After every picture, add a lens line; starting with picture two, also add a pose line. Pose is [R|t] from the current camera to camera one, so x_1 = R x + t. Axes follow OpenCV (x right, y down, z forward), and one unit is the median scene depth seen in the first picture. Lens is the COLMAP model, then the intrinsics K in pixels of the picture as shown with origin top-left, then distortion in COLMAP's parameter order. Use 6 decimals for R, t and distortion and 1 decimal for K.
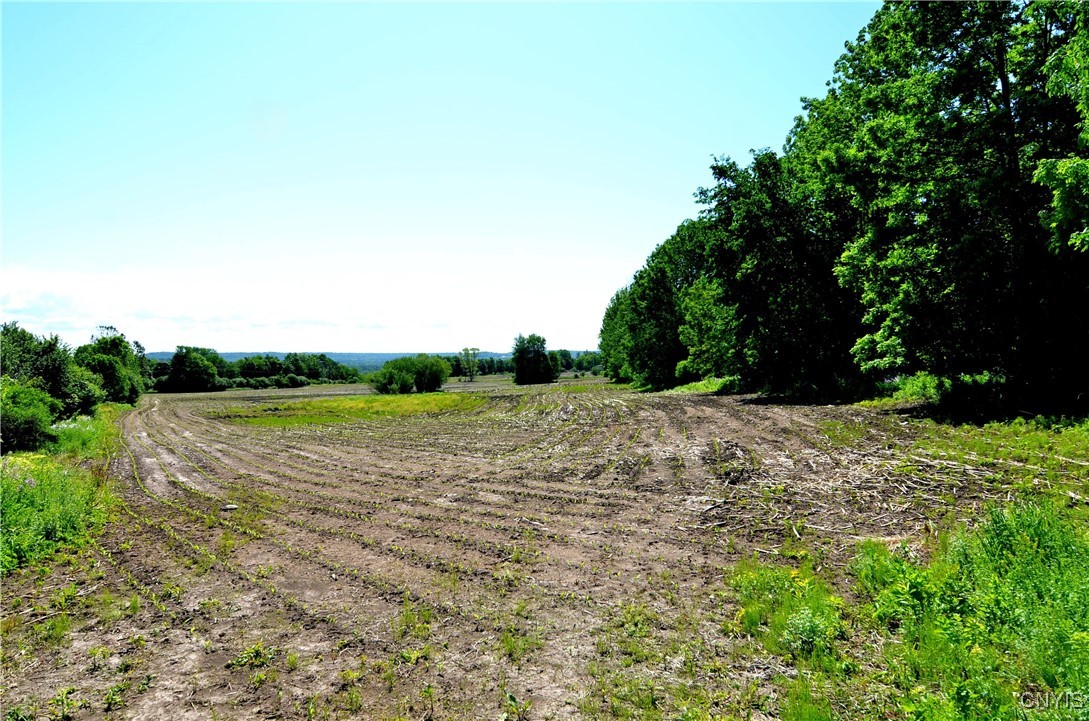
lens RADIAL K [[751.8, 0, 544.5], [0, 751.8, 360.5], [0, 0, 1]] dist [0.061776, -0.068190]
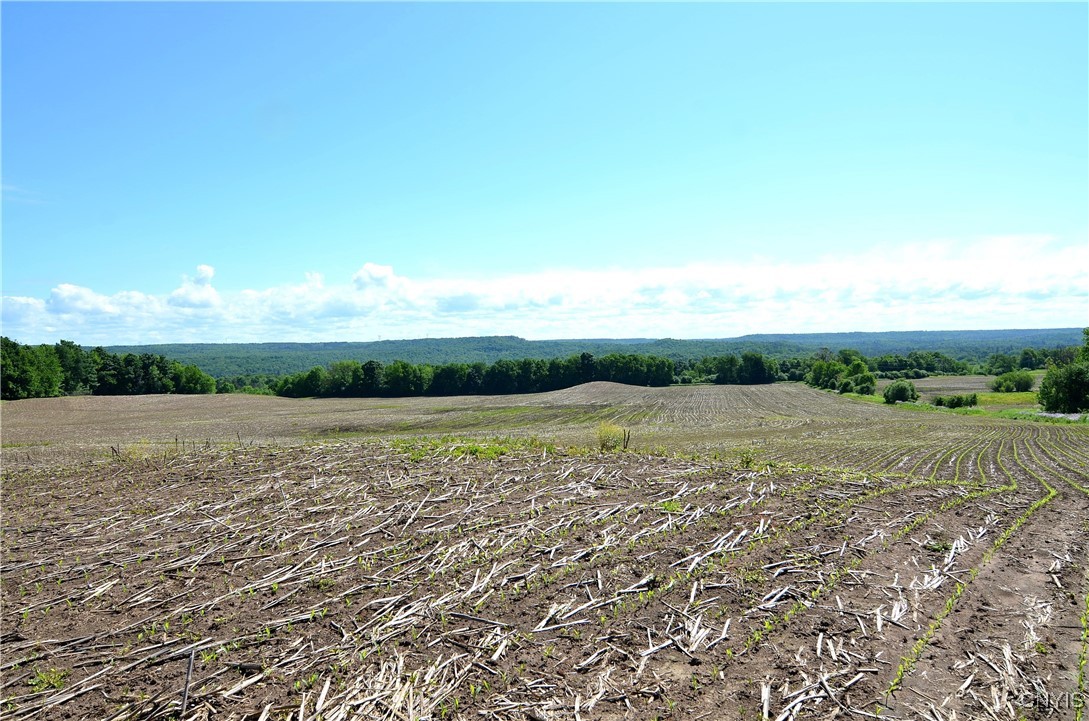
lens RADIAL K [[751.8, 0, 544.5], [0, 751.8, 360.5], [0, 0, 1]] dist [0.061776, -0.068190]
pose [[0.743497, 0.007181, -0.668701, 0.096492], [0.012301, 0.999626, 0.024411, -0.040828], [0.668627, -0.026375, 0.743130, -0.510277]]
